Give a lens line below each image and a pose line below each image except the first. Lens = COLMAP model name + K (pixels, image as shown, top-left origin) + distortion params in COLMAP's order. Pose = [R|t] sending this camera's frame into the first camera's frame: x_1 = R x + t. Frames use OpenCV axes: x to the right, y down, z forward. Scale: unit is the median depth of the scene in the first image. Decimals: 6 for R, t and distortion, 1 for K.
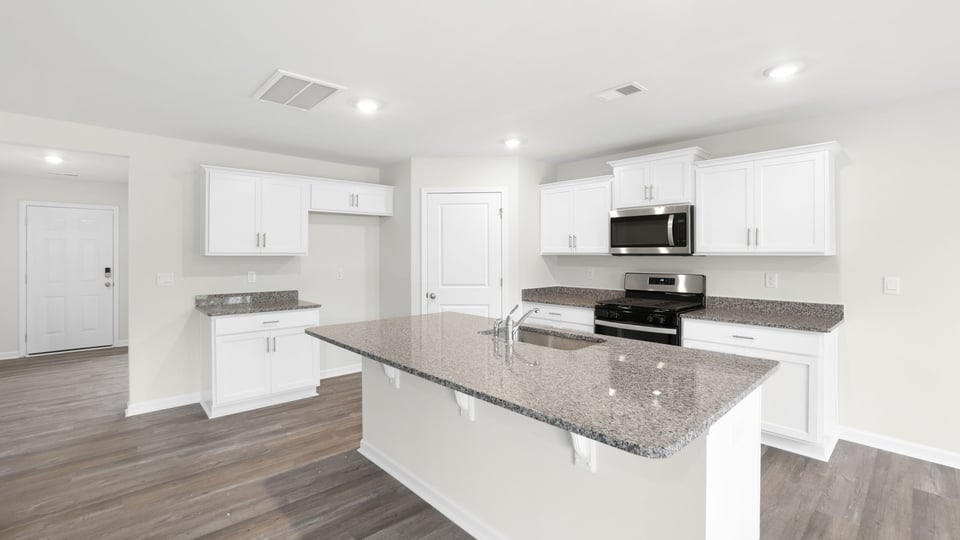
lens RADIAL K [[424.3, 0, 477.8], [0, 424.3, 259.4], [0, 0, 1]] dist [-0.014601, 0.000364]
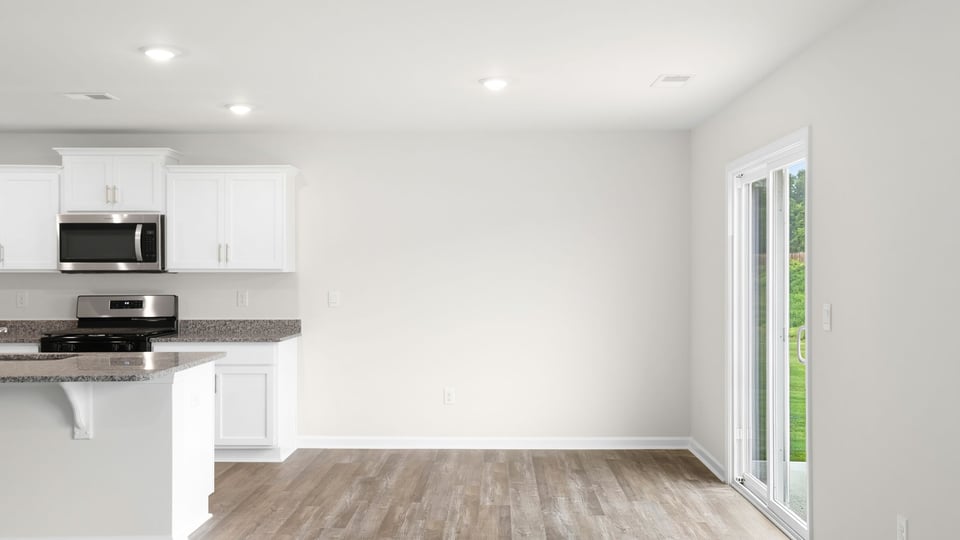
lens RADIAL K [[928.4, 0, 467.7], [0, 928.4, 259.5], [0, 0, 1]] dist [0.052364, 0.010301]
pose [[0.706020, 0.011269, 0.708102, -0.395565], [0.008809, 0.999656, -0.024692, 0.016575], [-0.708137, 0.023671, 0.705678, -0.771682]]
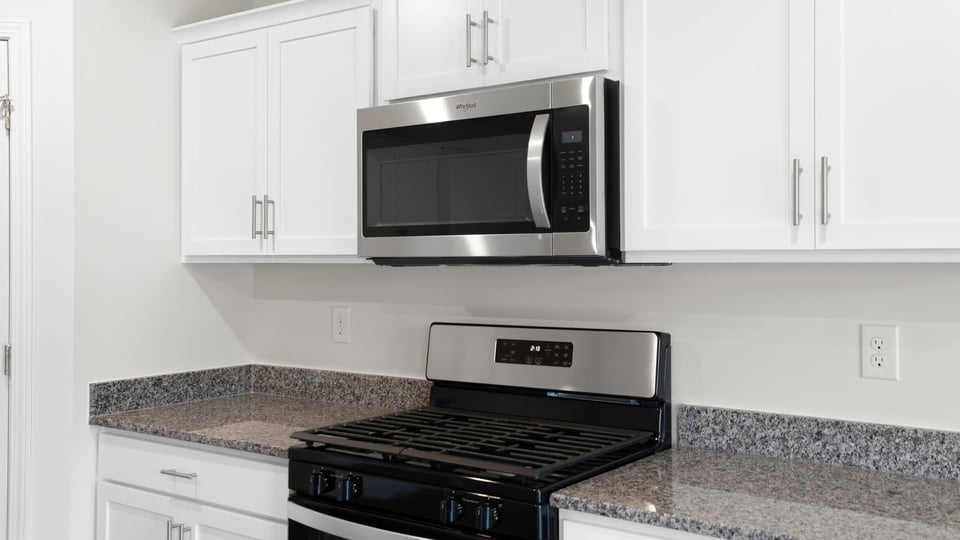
lens RADIAL K [[928.4, 0, 467.7], [0, 928.4, 259.5], [0, 0, 1]] dist [0.052364, 0.010301]
pose [[0.983567, -0.004394, 0.180493, 0.296767], [0.006685, 0.999905, -0.012086, -0.005031], [-0.180422, 0.013094, 0.983502, 0.411311]]
